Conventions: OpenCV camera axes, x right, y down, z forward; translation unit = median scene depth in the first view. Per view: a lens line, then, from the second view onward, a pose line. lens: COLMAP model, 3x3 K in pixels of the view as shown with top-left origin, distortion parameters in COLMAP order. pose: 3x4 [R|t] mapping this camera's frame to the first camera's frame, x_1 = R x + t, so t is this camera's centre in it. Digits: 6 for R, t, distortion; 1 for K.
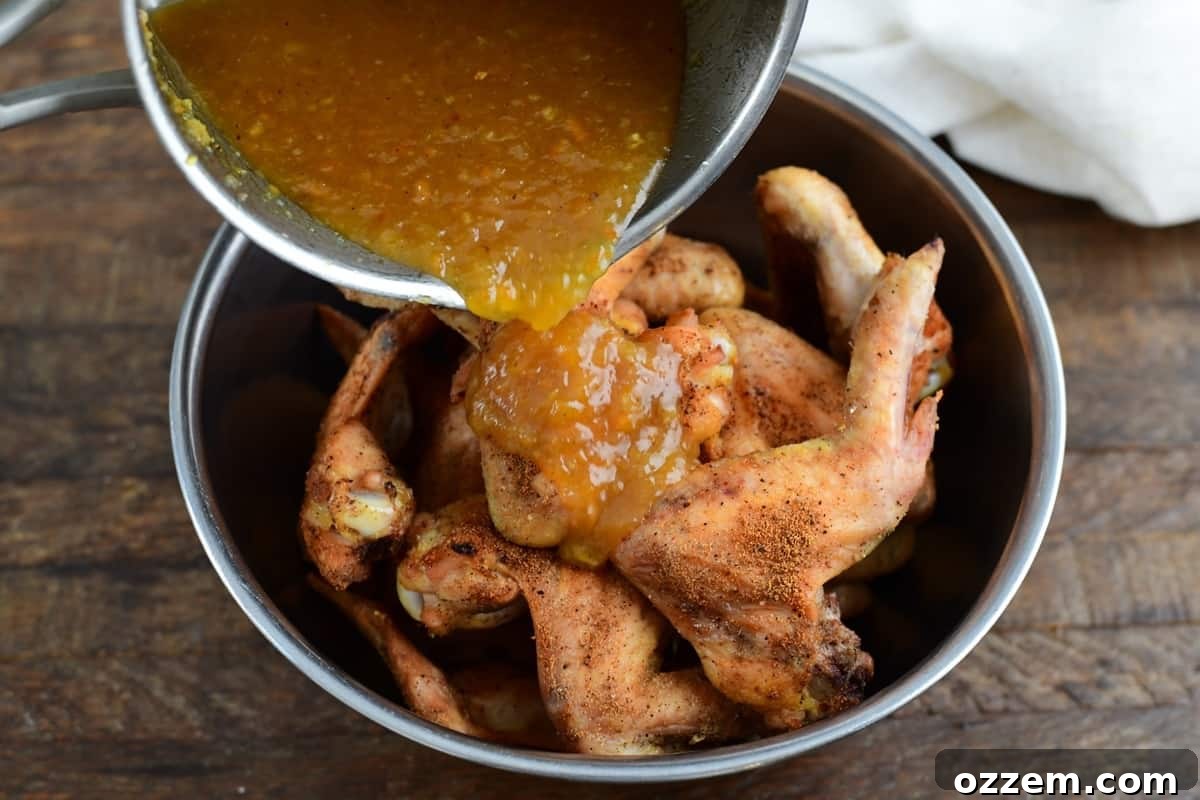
lens RADIAL K [[2211.7, 0, 600.0], [0, 2211.7, 400.0], [0, 0, 1]] dist [-0.030659, -0.300249]
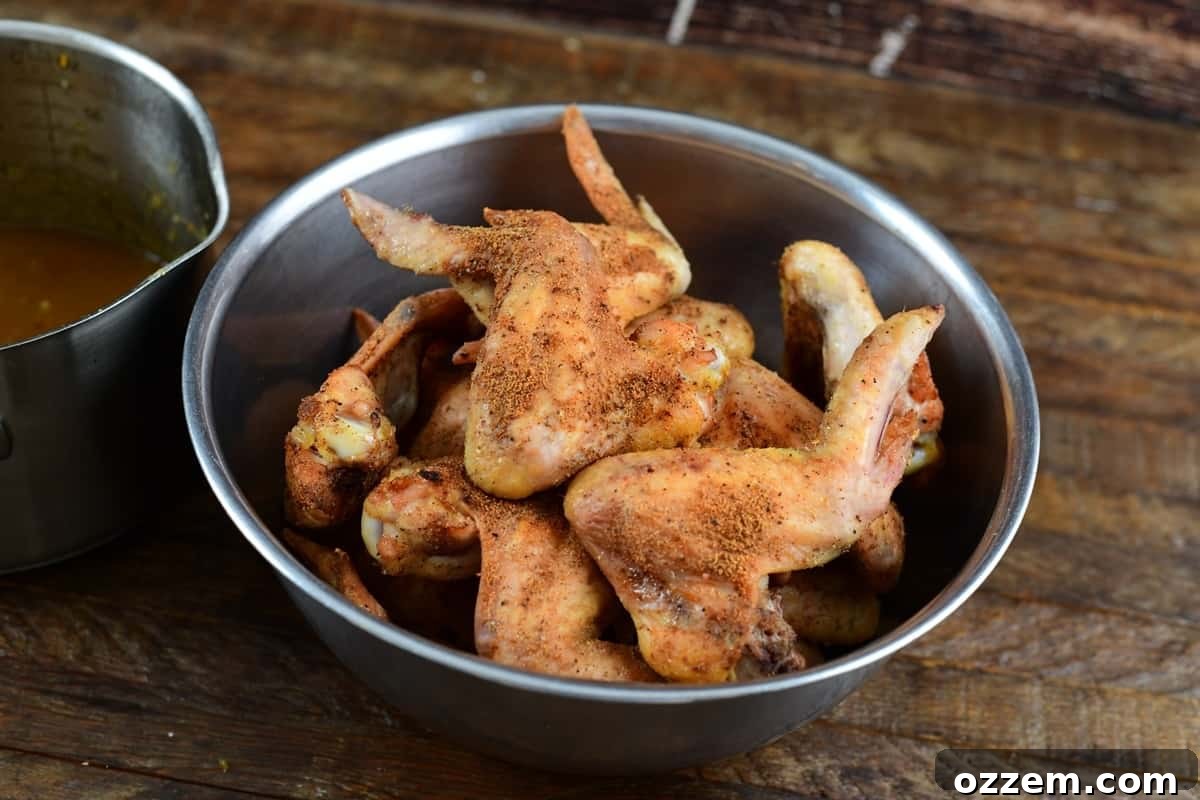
lens RADIAL K [[2211.7, 0, 600.0], [0, 2211.7, 400.0], [0, 0, 1]] dist [-0.030659, -0.300249]
pose [[0.979979, 0.176528, -0.092082, 0.102482], [-0.195399, 0.941492, -0.274613, 0.296254], [0.038217, 0.287108, 0.957136, 0.007414]]
